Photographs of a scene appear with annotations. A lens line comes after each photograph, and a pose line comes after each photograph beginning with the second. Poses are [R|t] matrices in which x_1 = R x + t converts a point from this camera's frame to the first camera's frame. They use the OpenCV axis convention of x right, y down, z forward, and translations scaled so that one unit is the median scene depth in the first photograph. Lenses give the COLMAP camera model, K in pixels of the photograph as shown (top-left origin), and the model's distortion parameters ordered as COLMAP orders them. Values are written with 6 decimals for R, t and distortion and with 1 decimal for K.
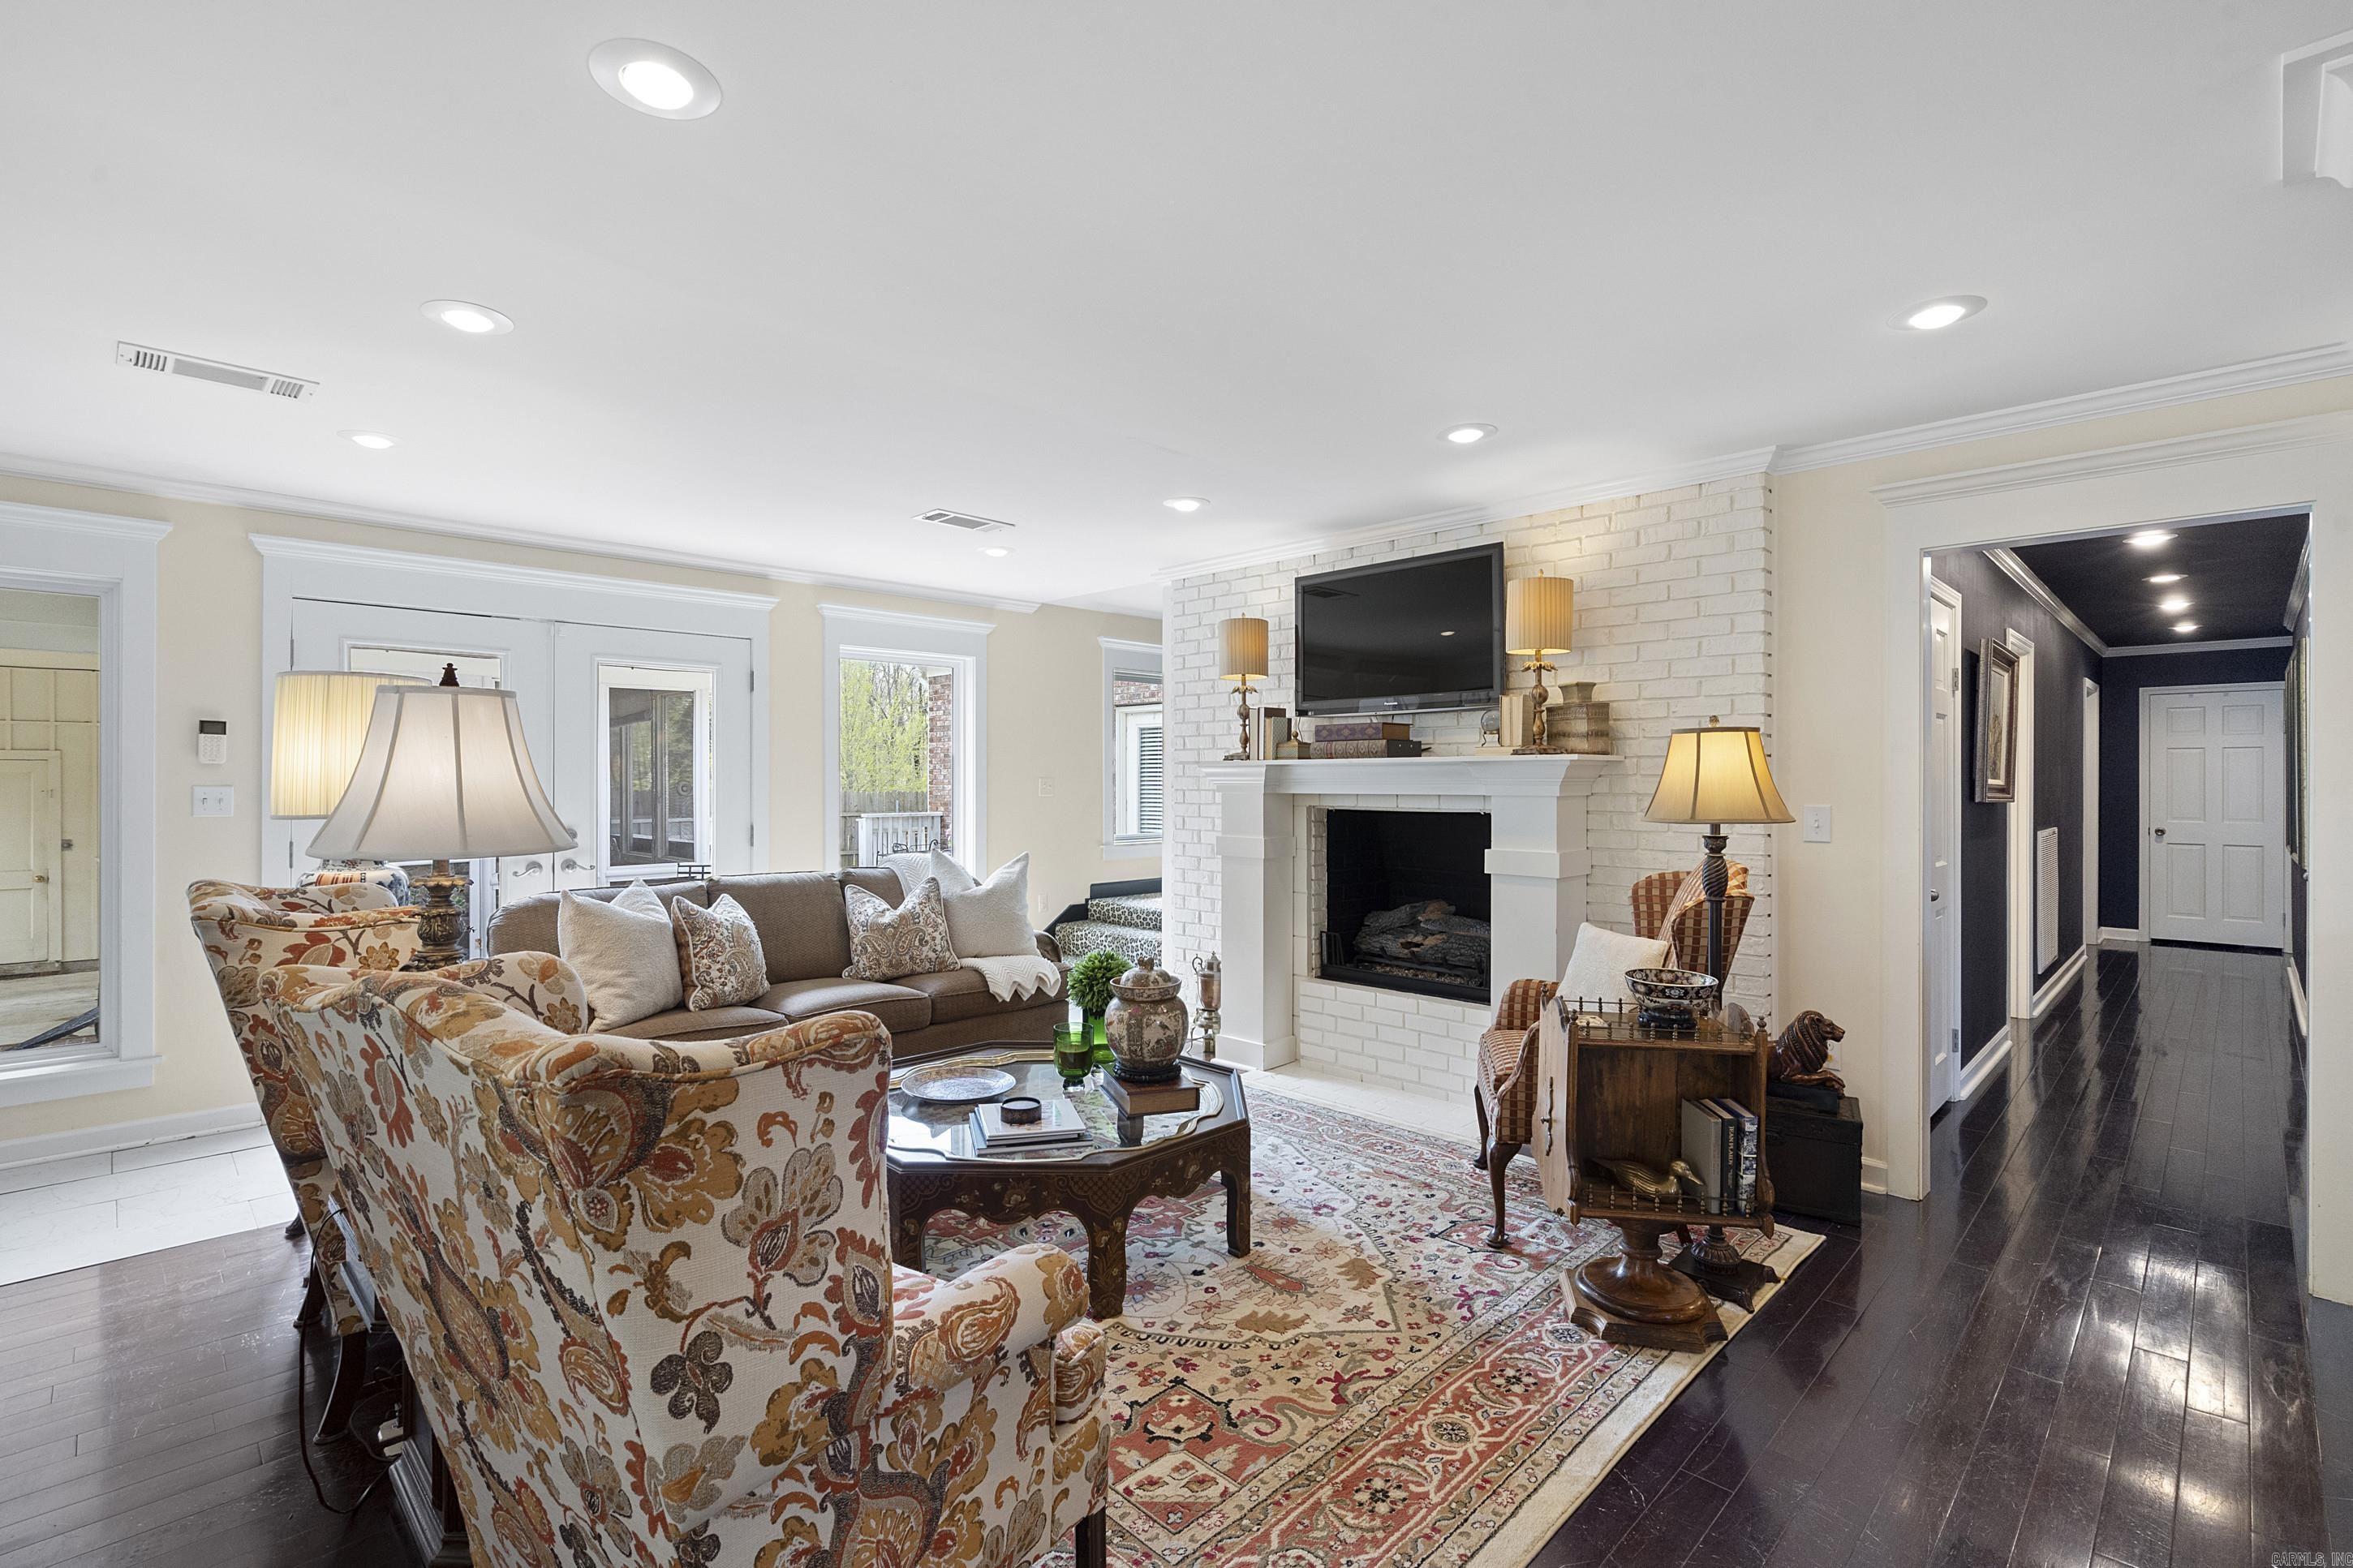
lens RADIAL K [[1068.9, 0, 1153.4], [0, 1068.9, 780.3], [0, 0, 1]] dist [-0.008541, 0.000803]
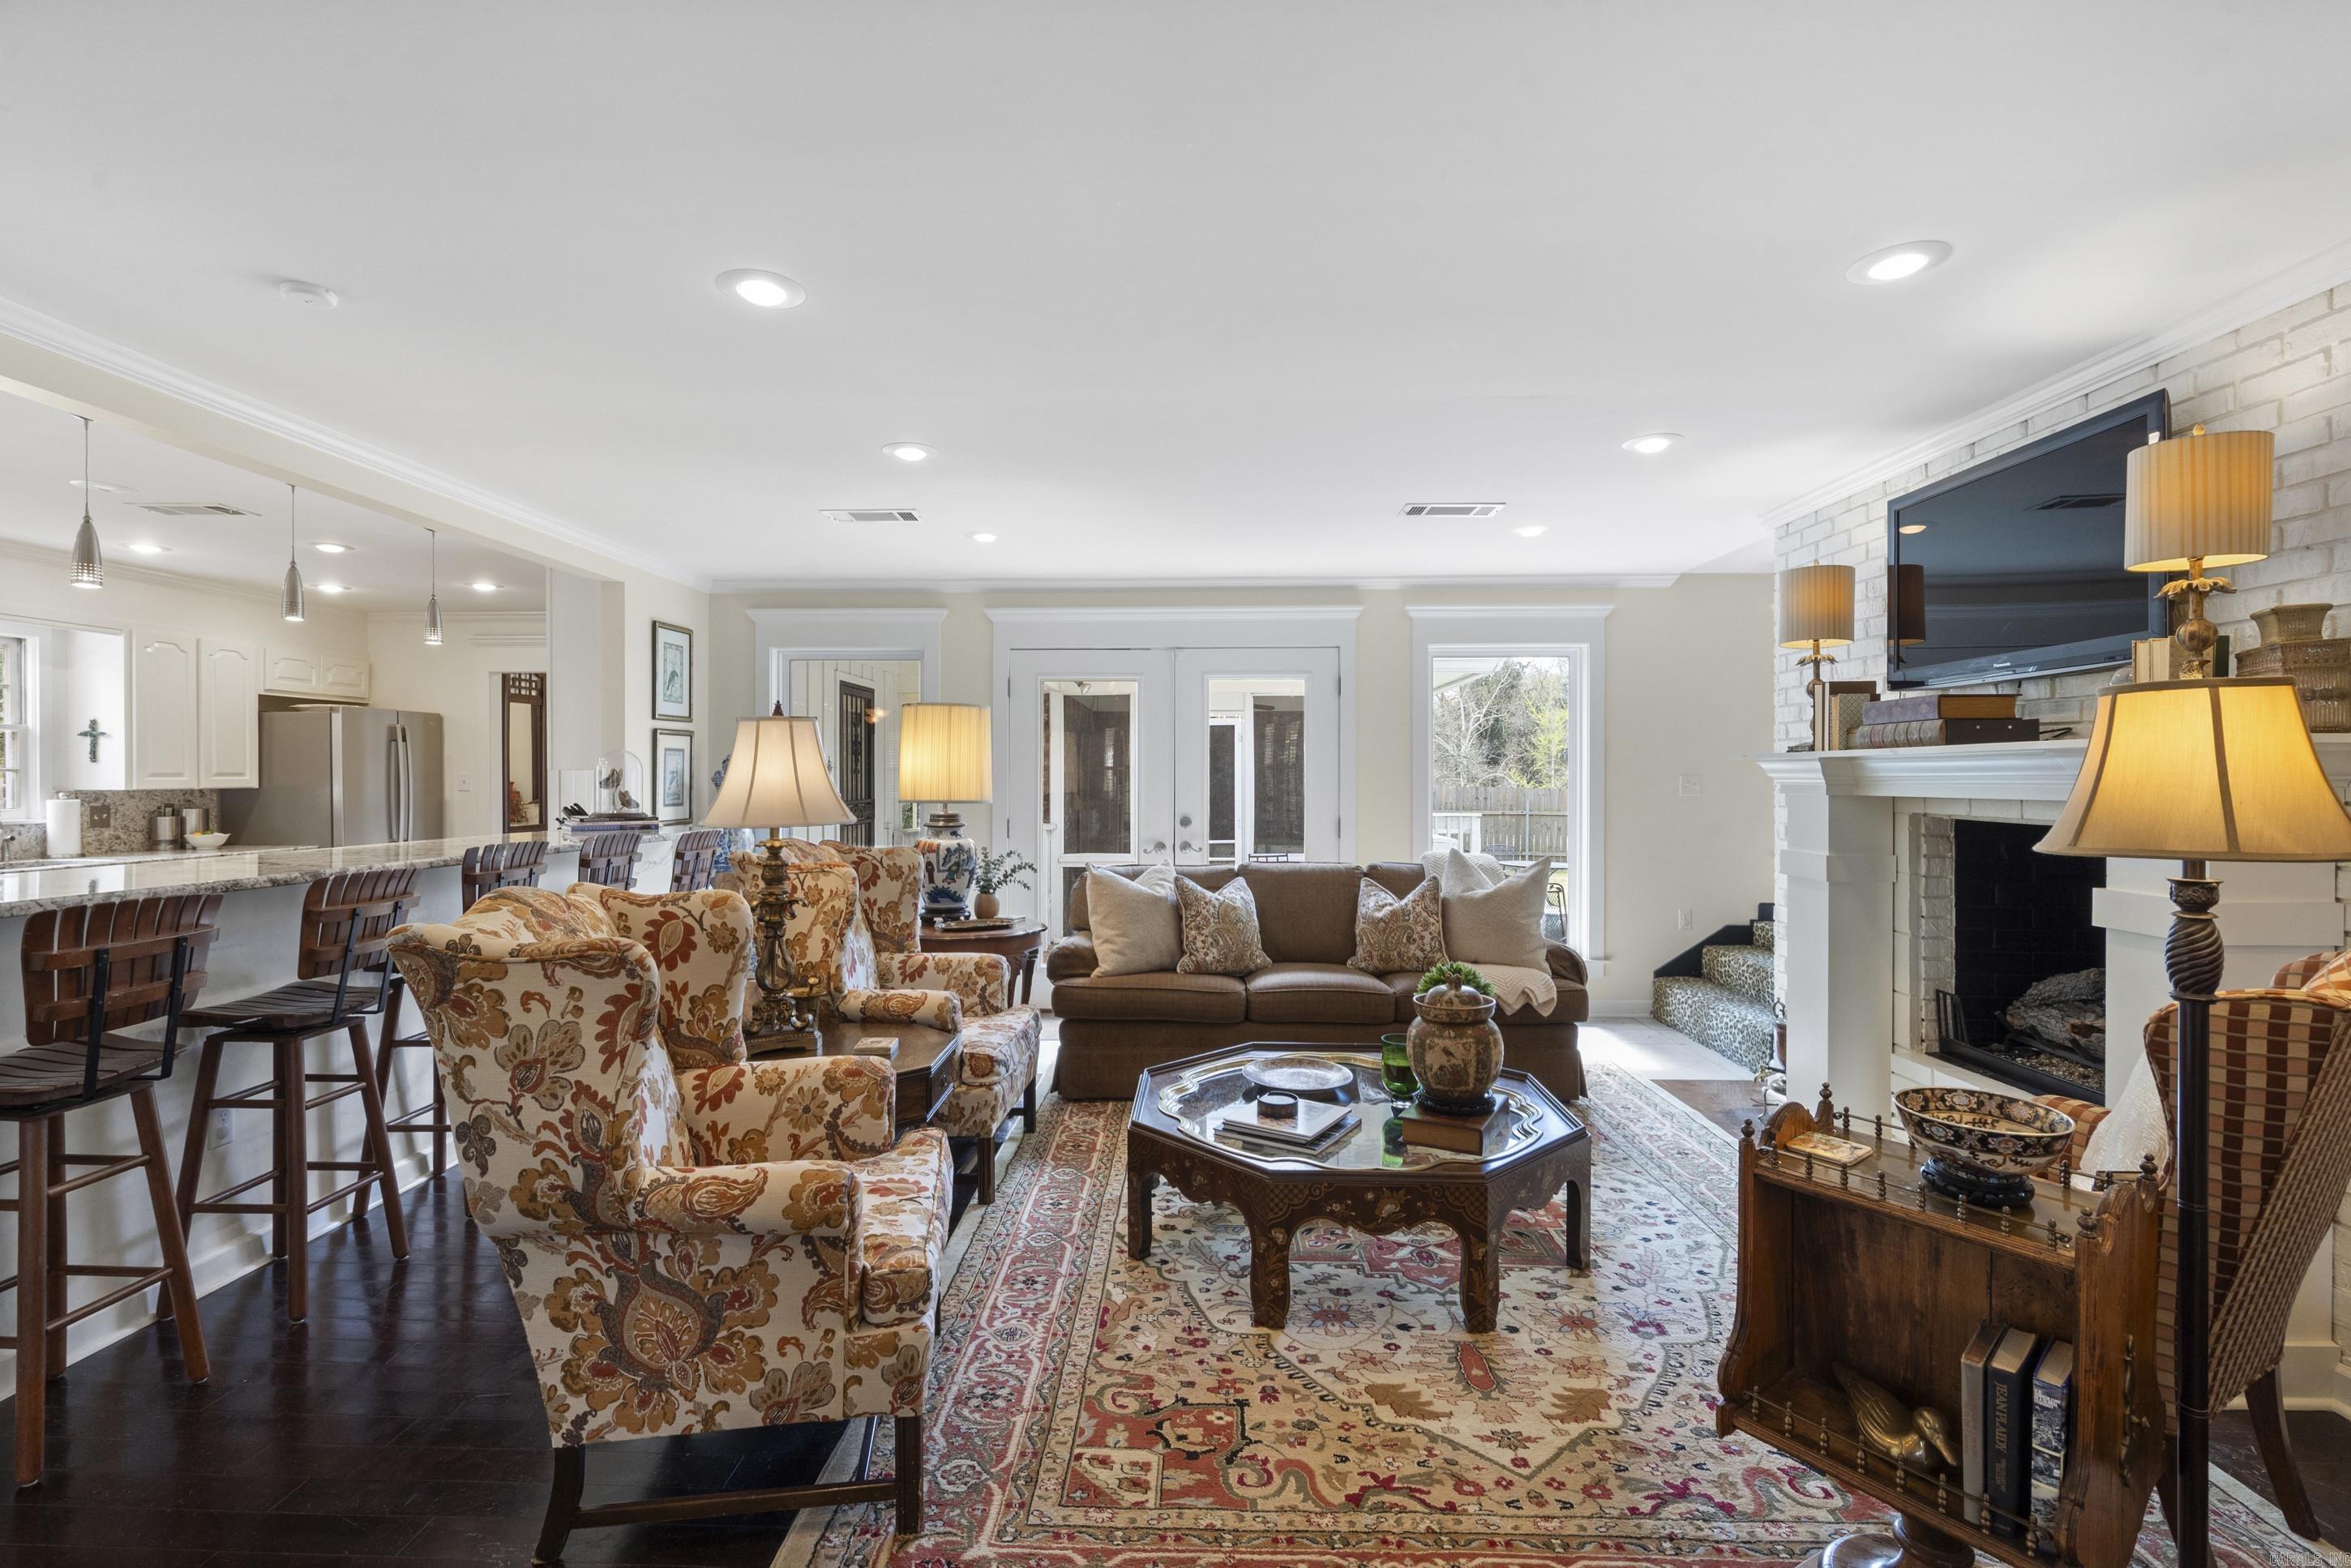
lens RADIAL K [[1064.4, 0, 1158.4], [0, 1064.4, 779.8], [0, 0, 1]] dist [-0.004575, 0.000333]
pose [[0.685290, 0.002901, -0.728264, 0.539539], [-0.000911, 0.999995, 0.003127, -0.001207], [0.728269, -0.001479, 0.685289, 0.233362]]
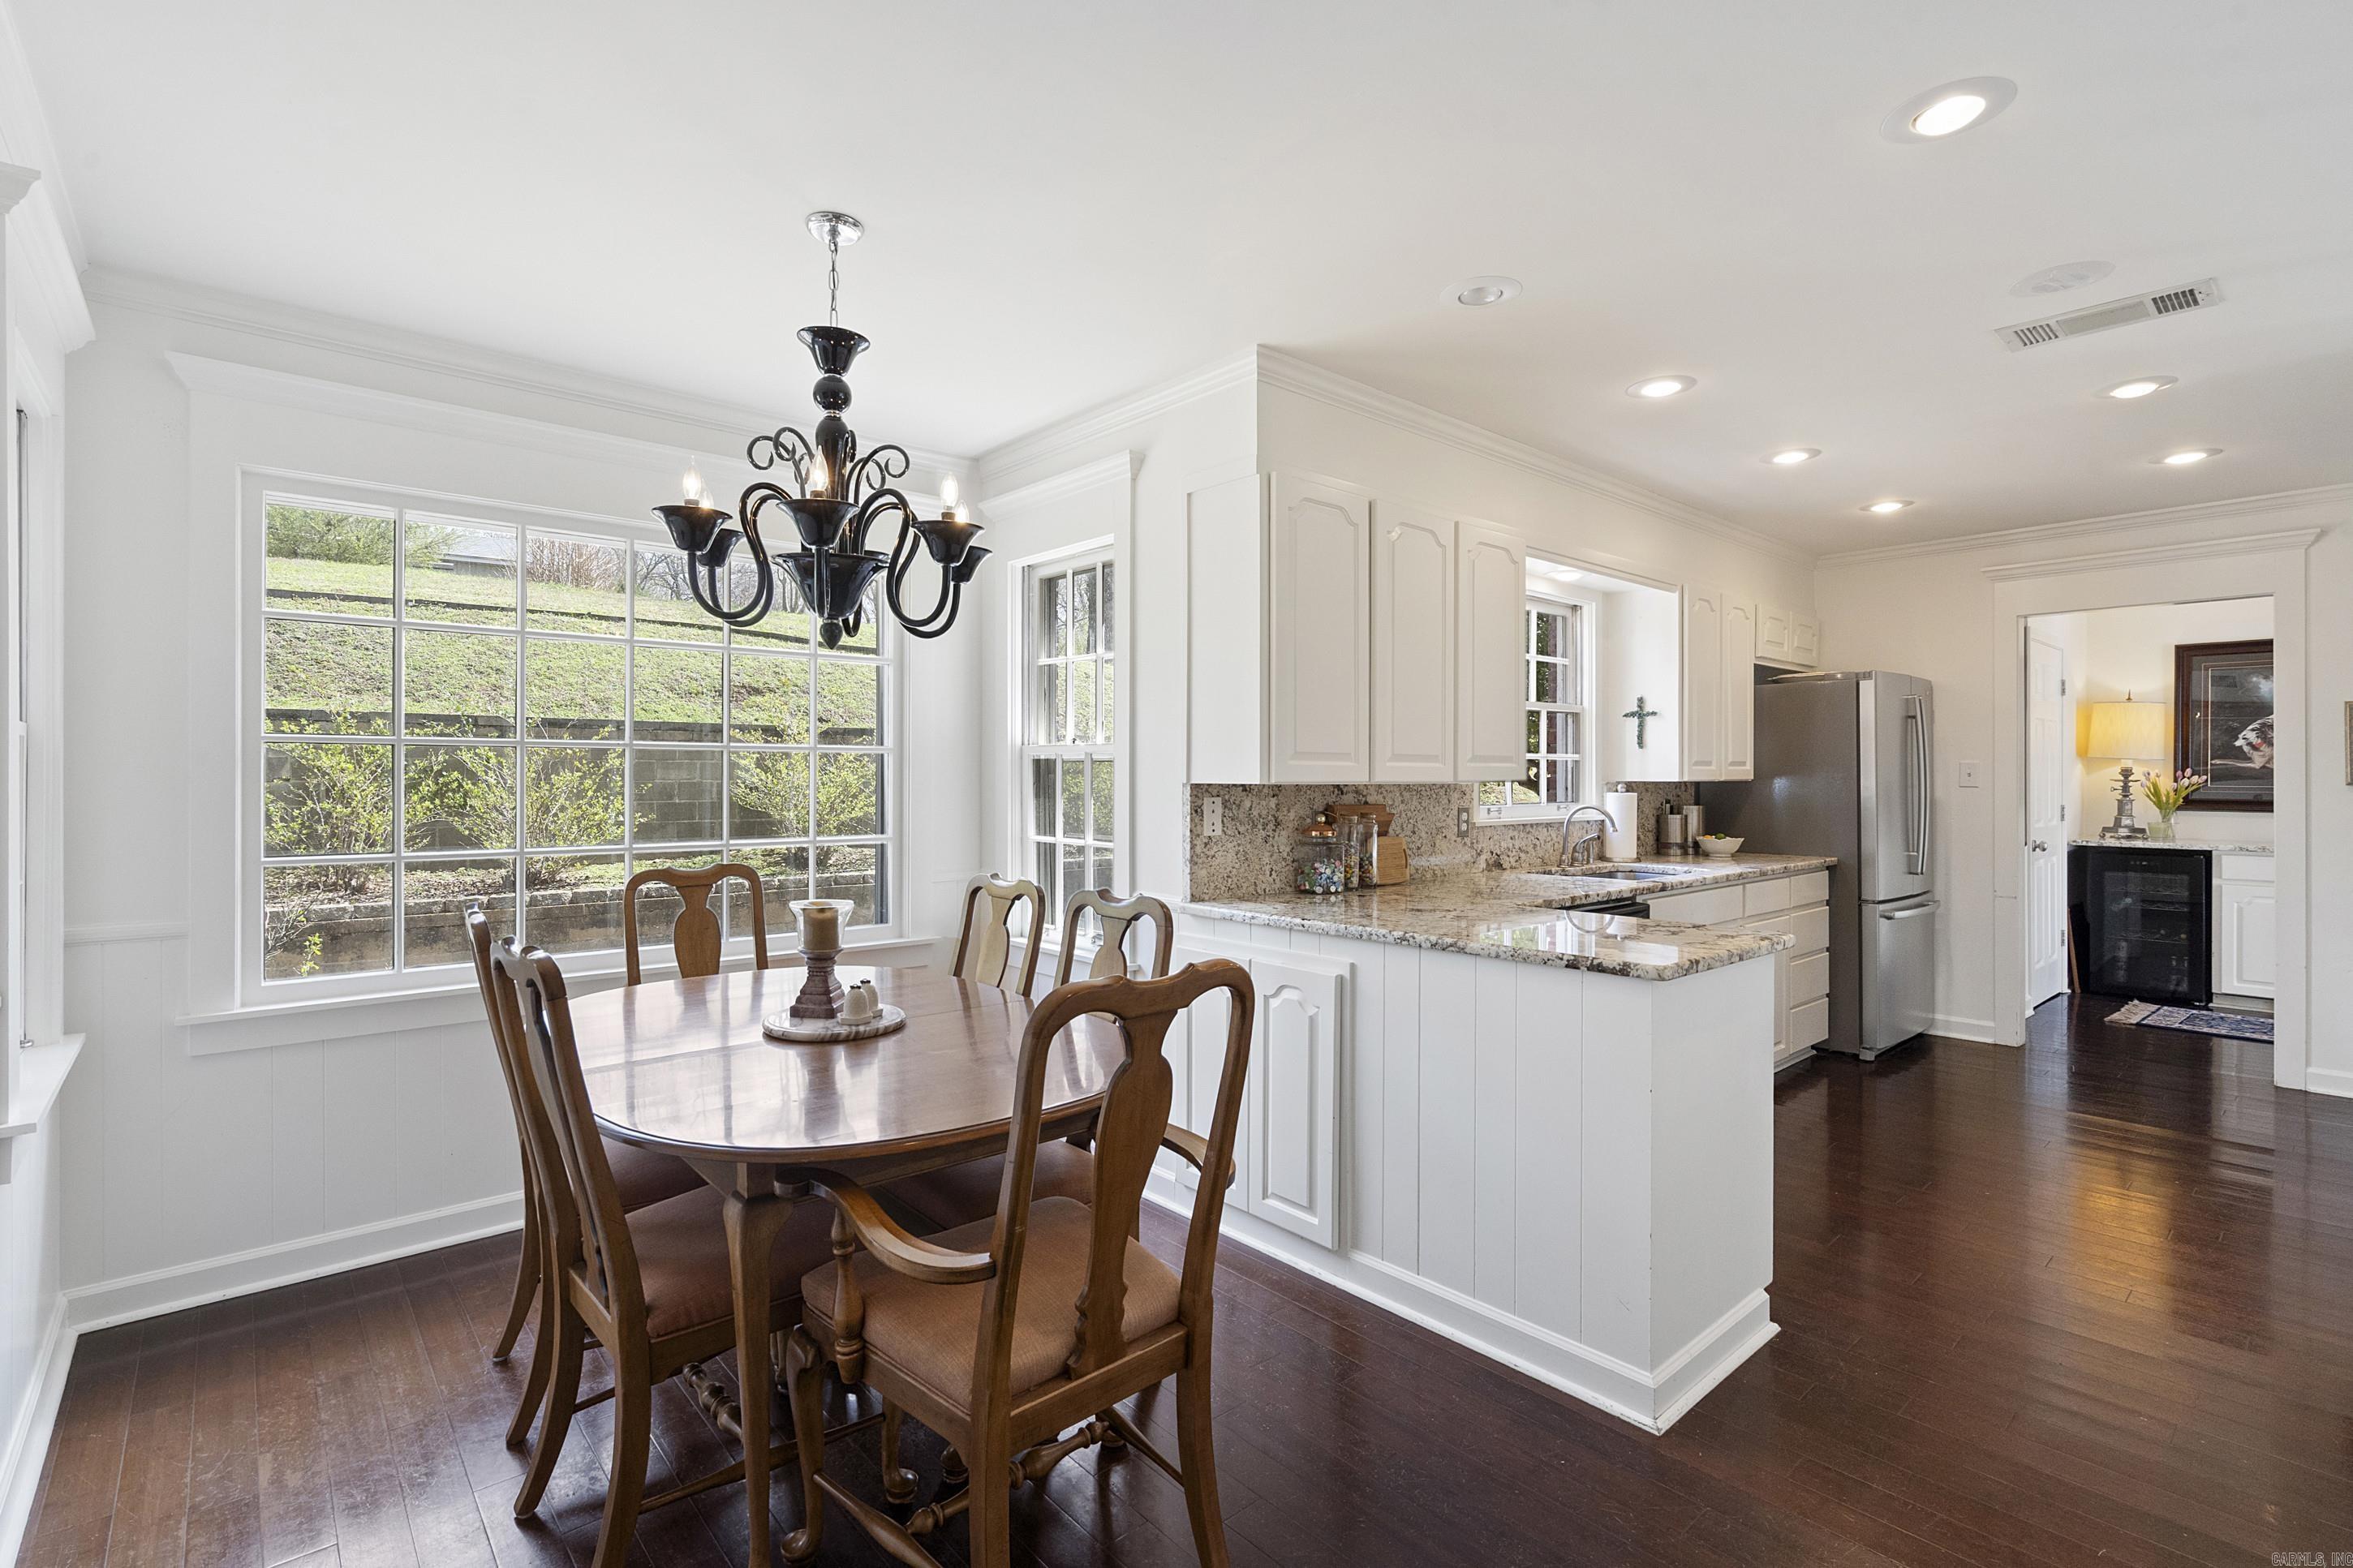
lens RADIAL K [[1080.0, 0, 1169.8], [0, 1080.0, 777.9], [0, 0, 1]] dist [0.002628, 0.000922]
pose [[-0.047350, 0.001071, -0.998878, -0.526024], [-0.002150, 0.999997, 0.001174, 0.018917], [0.998876, 0.002203, -0.047348, -0.490022]]
